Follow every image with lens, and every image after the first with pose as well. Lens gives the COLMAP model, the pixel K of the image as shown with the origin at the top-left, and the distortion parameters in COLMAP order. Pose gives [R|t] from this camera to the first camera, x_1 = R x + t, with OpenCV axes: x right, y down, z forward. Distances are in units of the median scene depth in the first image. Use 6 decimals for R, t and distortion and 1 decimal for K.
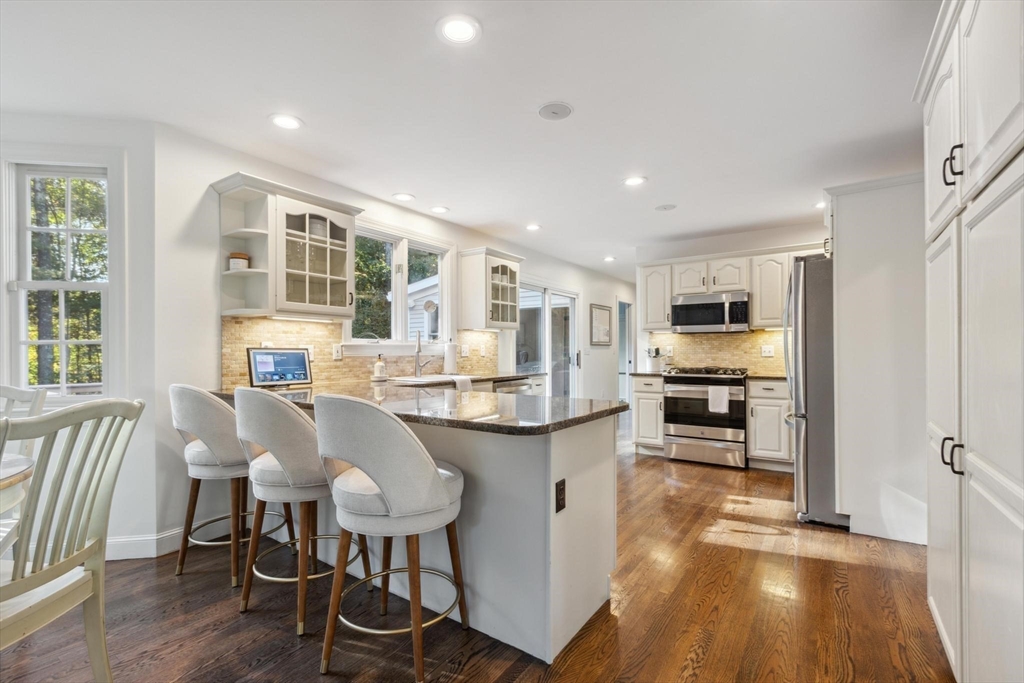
lens RADIAL K [[461.4, 0, 513.7], [0, 461.4, 352.1], [0, 0, 1]] dist [0.000137, -0.000107]
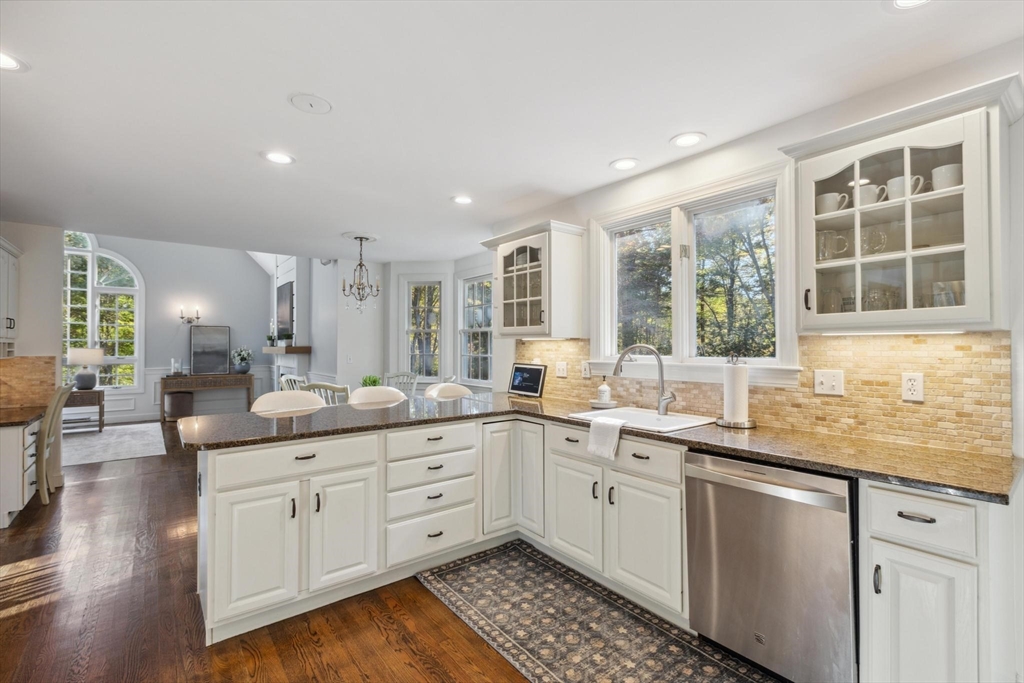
lens RADIAL K [[458.4, 0, 513.7], [0, 458.4, 342.2], [0, 0, 1]] dist [0.002961, -0.000040]
pose [[-0.306275, -0.003647, -0.951936, 0.624008], [-0.002140, 0.999993, -0.003142, -0.059990], [0.951941, 0.001074, -0.306281, 1.288870]]
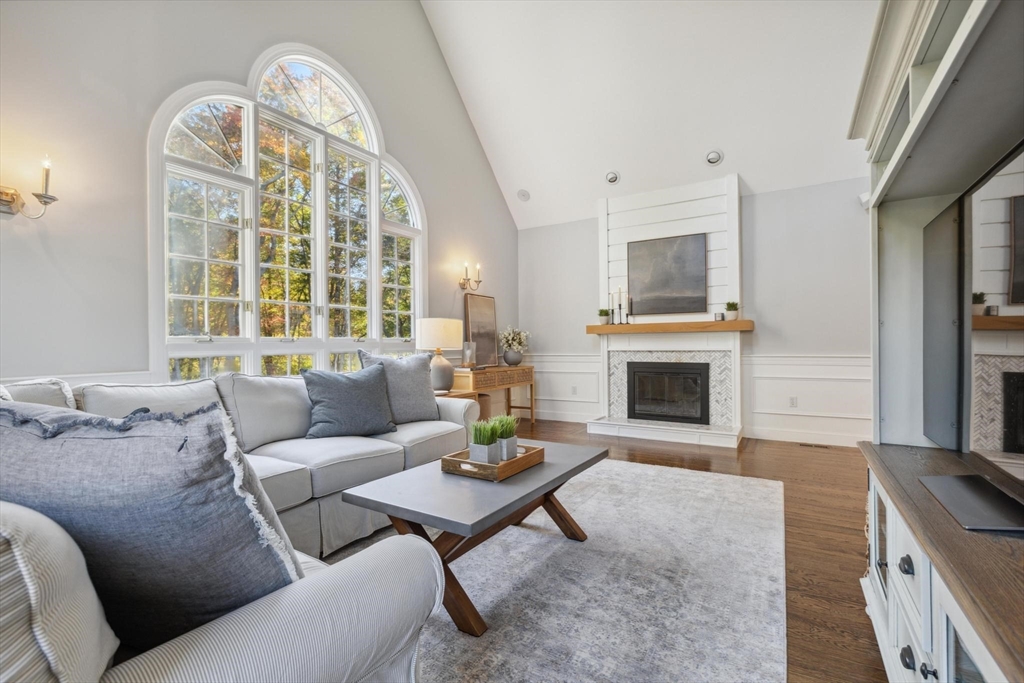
lens RADIAL K [[458.4, 0, 513.7], [0, 458.4, 342.2], [0, 0, 1]] dist [0.002961, -0.000040]
pose [[0.042685, -0.000489, -0.999088, 0.426880], [0.001801, 0.999998, -0.000413, 0.028995], [0.999087, -0.001782, 0.042686, -1.204448]]
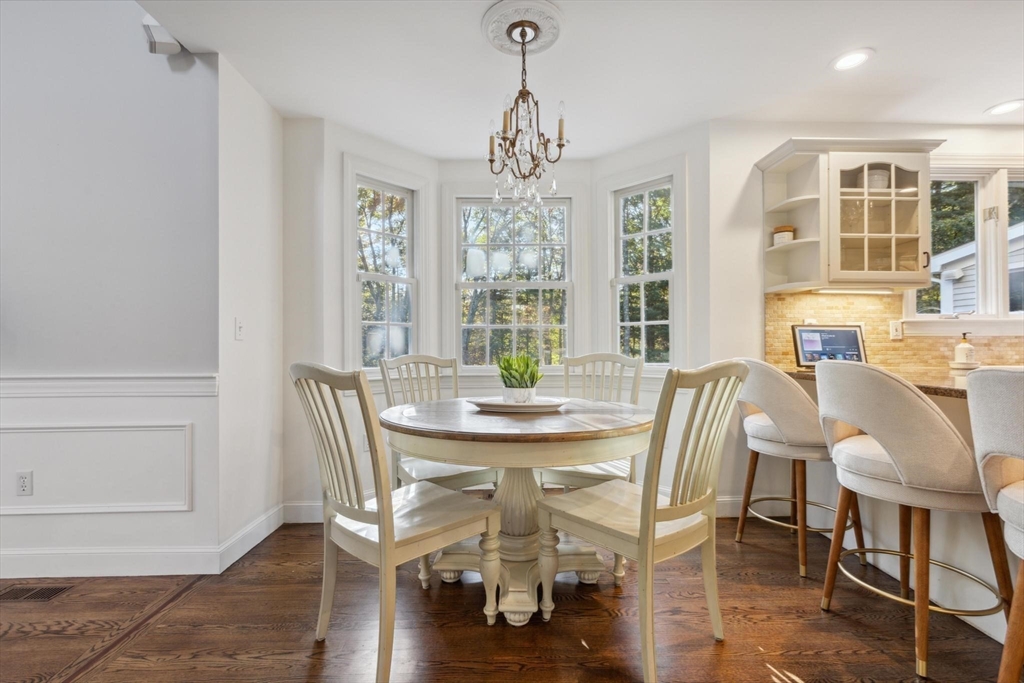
lens RADIAL K [[460.6, 0, 512.0], [0, 460.6, 341.5], [0, 0, 1]] dist [0.003077, -0.000412]
pose [[0.583372, -0.002219, -0.812202, -0.133687], [-0.002957, 0.999984, -0.004856, 0.028313], [0.812200, 0.005234, 0.583356, -0.016029]]
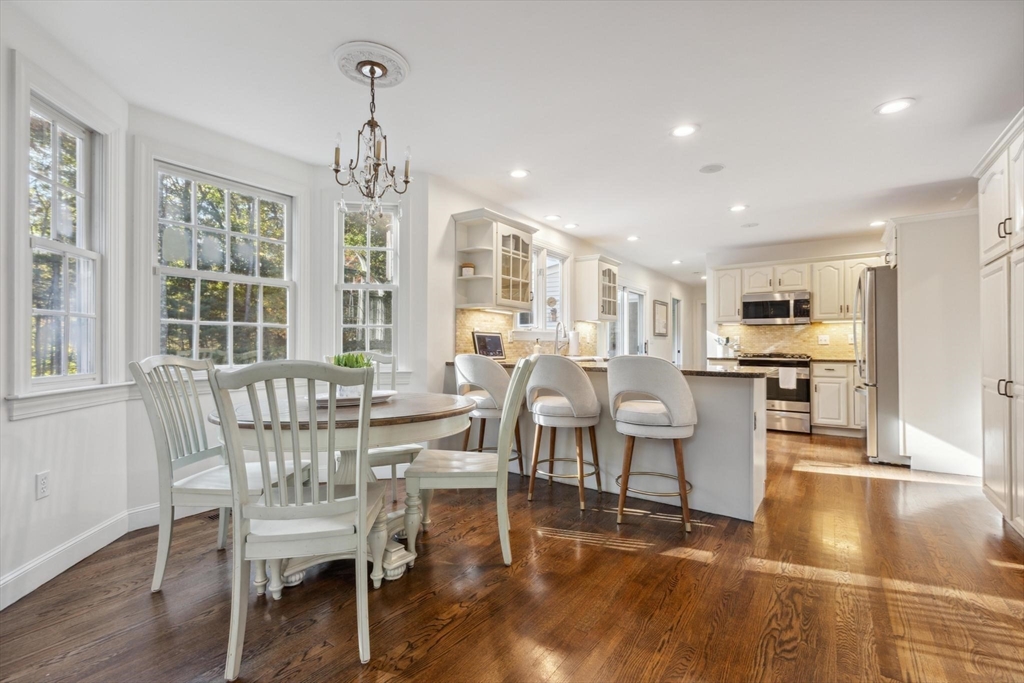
lens RADIAL K [[458.4, 0, 513.7], [0, 458.4, 342.2], [0, 0, 1]] dist [0.002961, -0.000040]
pose [[0.999957, 0.006888, -0.006177, -0.410182], [-0.006941, 0.999939, -0.008603, 0.030438], [0.006117, 0.008646, 0.999944, -0.346793]]
